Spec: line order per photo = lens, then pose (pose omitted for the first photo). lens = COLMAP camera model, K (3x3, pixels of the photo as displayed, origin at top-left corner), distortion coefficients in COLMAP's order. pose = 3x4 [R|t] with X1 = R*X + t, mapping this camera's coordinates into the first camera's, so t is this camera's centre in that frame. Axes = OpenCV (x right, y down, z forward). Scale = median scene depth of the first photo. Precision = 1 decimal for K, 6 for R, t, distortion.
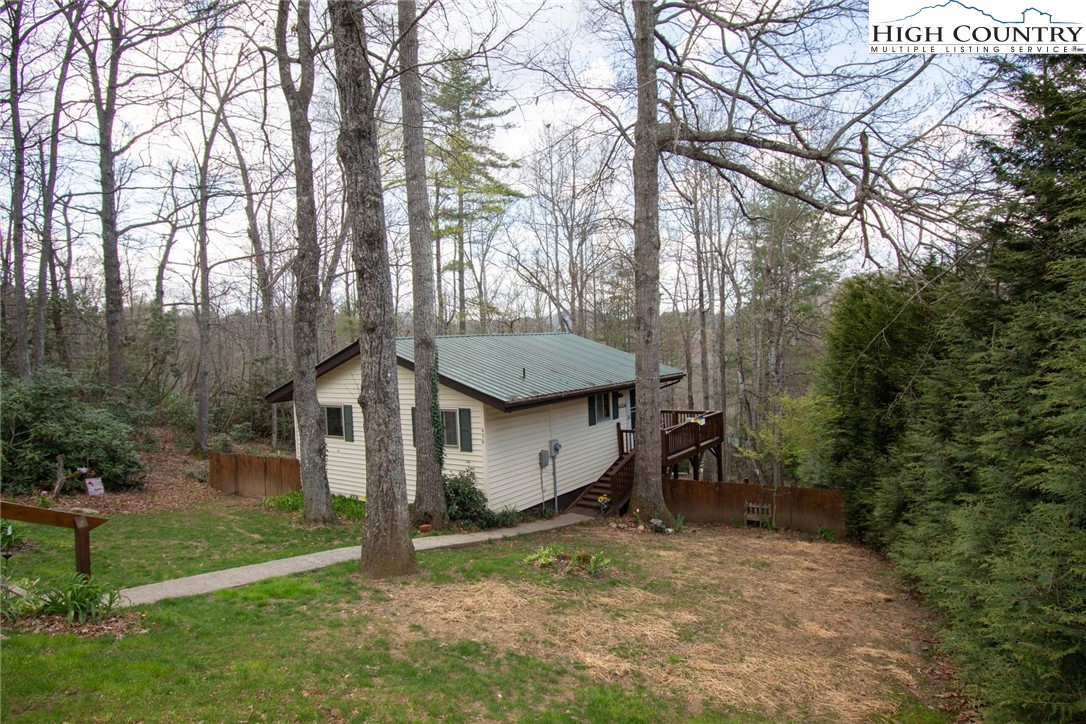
lens RADIAL K [[632.0, 0, 544.2], [0, 632.0, 360.5], [0, 0, 1]] dist [0.001027, 0.000844]
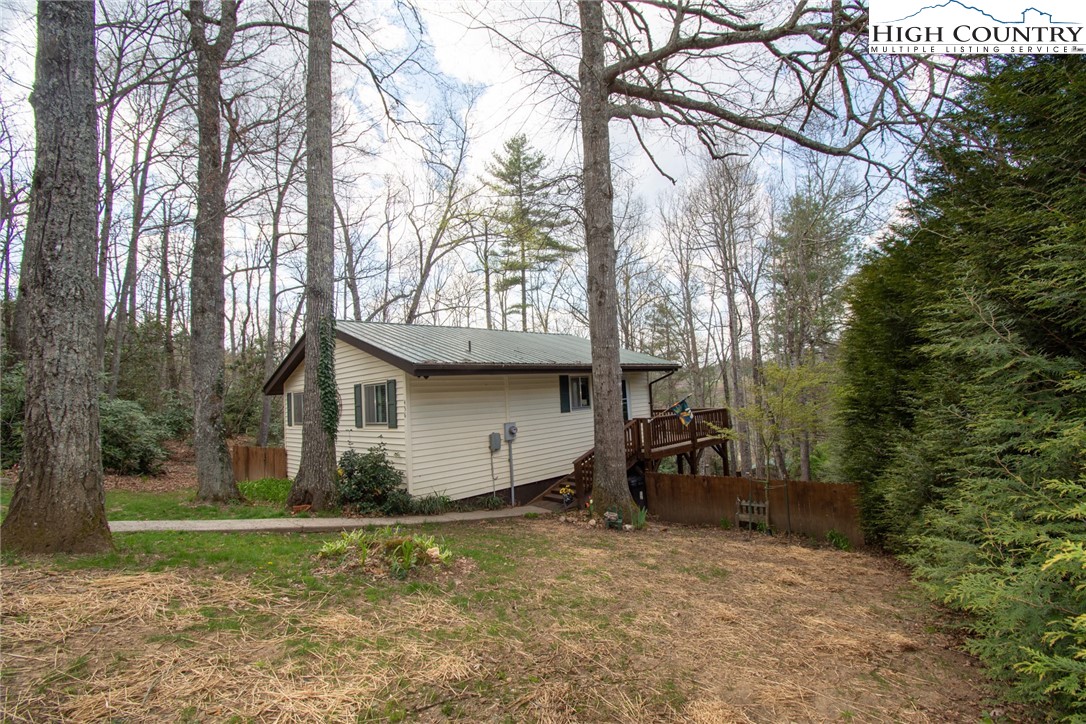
lens RADIAL K [[494.4, 0, 542.5], [0, 494.4, 360.1], [0, 0, 1]] dist [-0.000408, -0.010965]
pose [[0.986220, -0.020404, -0.164176, 0.202042], [0.005819, 0.996029, -0.088836, 0.111263], [0.165336, 0.086657, 0.982423, 0.337975]]
